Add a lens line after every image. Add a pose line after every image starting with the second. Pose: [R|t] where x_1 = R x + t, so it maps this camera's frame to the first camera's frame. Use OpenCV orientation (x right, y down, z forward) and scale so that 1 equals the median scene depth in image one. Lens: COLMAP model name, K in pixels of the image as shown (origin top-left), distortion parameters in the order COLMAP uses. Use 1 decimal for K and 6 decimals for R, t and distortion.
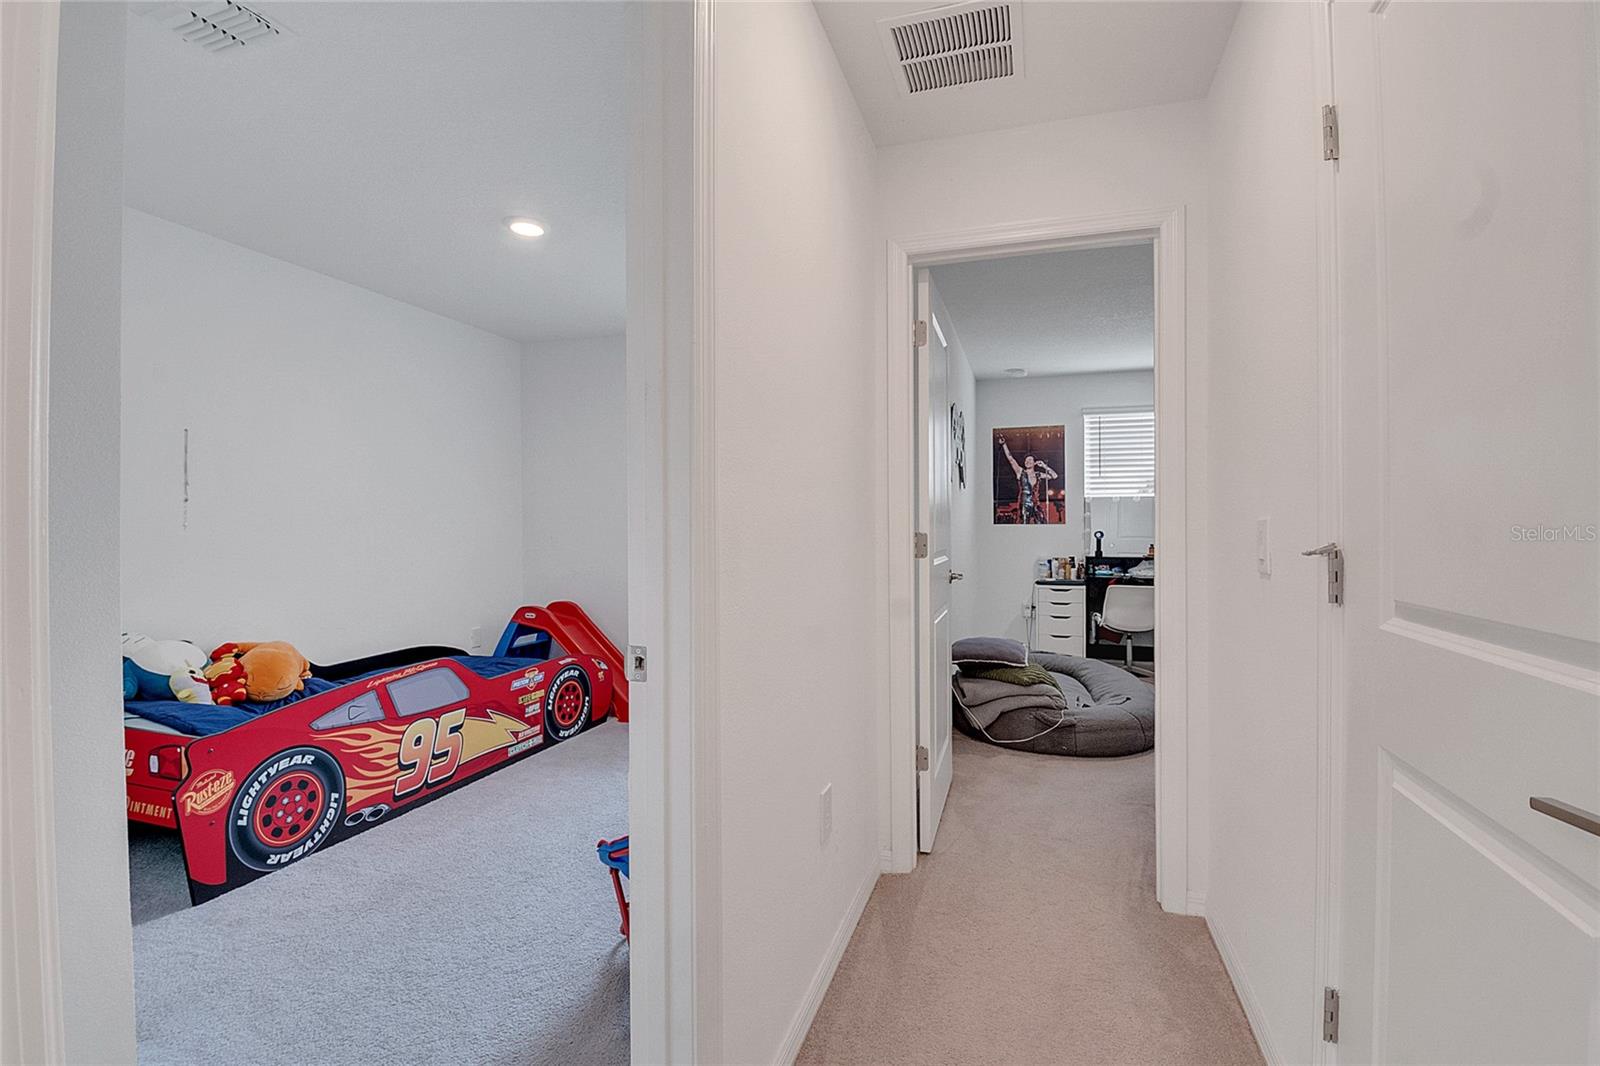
lens RADIAL K [[718.2, 0, 816.3], [0, 718.2, 543.7], [0, 0, 1]] dist [-0.003235, -0.000895]
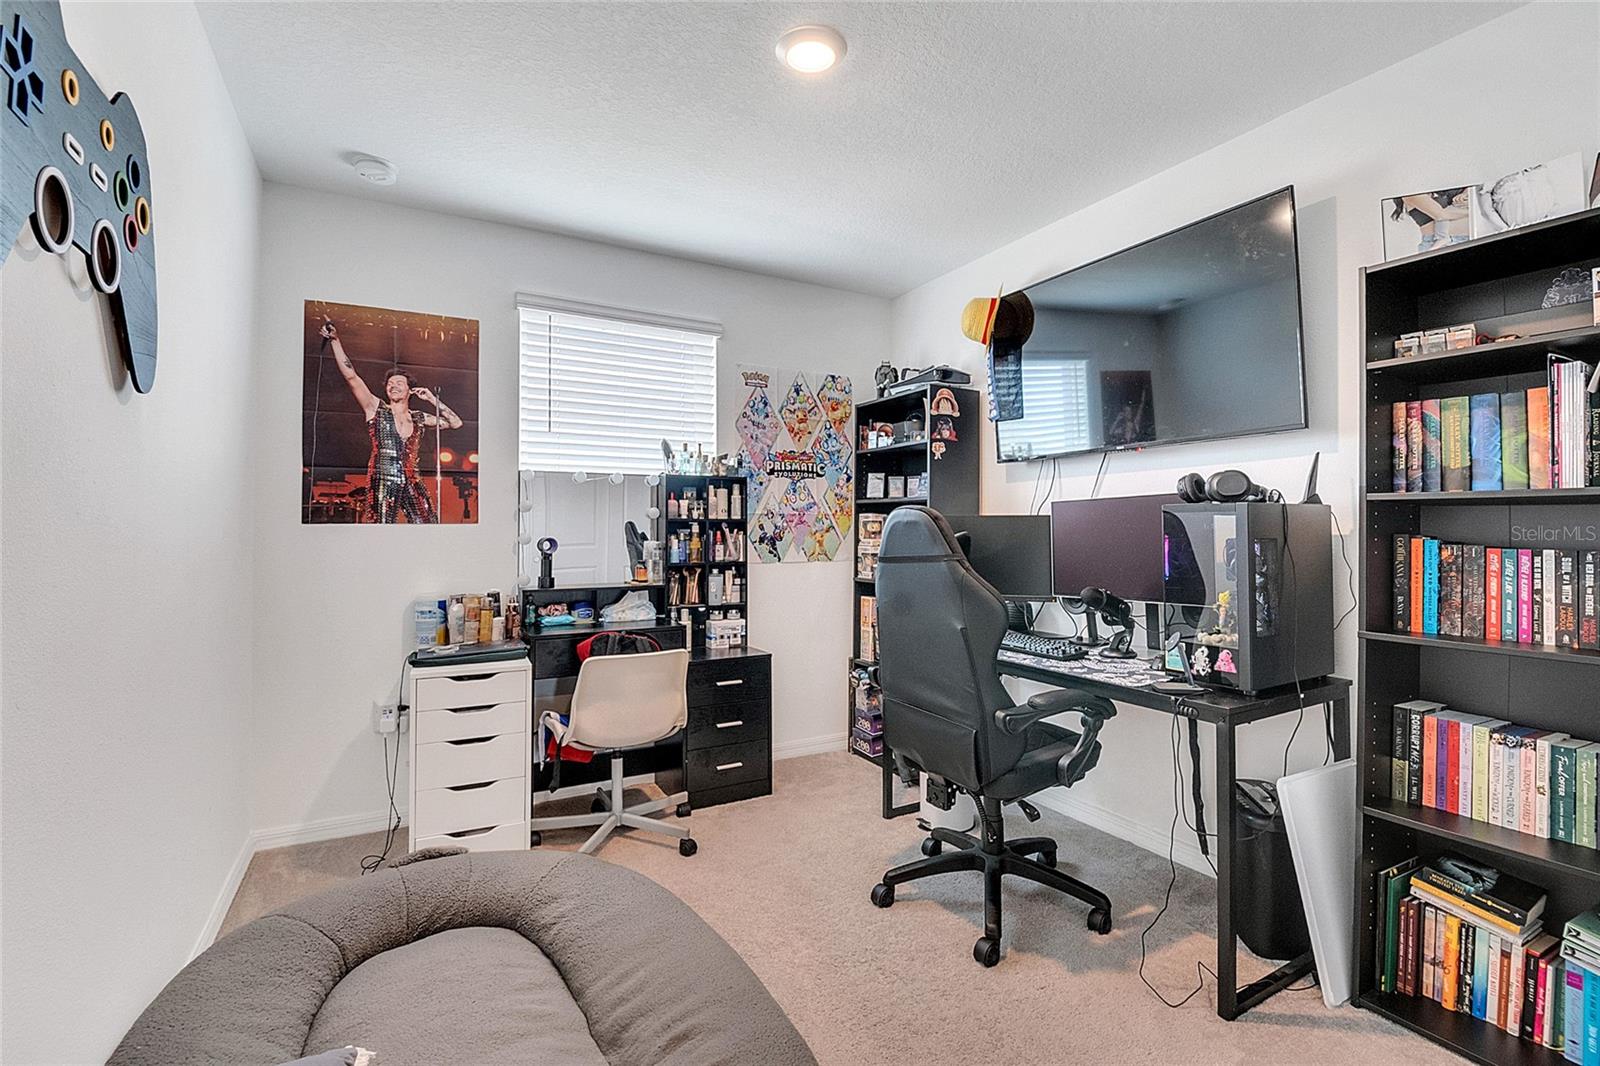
lens RADIAL K [[693.0, 0, 802.8], [0, 693.0, 500.1], [0, 0, 1]] dist [-0.002402, -0.000322]
pose [[0.684045, 0.031694, 0.728751, 0.156642], [0.017250, 0.998073, -0.059598, -0.011706], [-0.729236, 0.053339, 0.682180, 0.522581]]
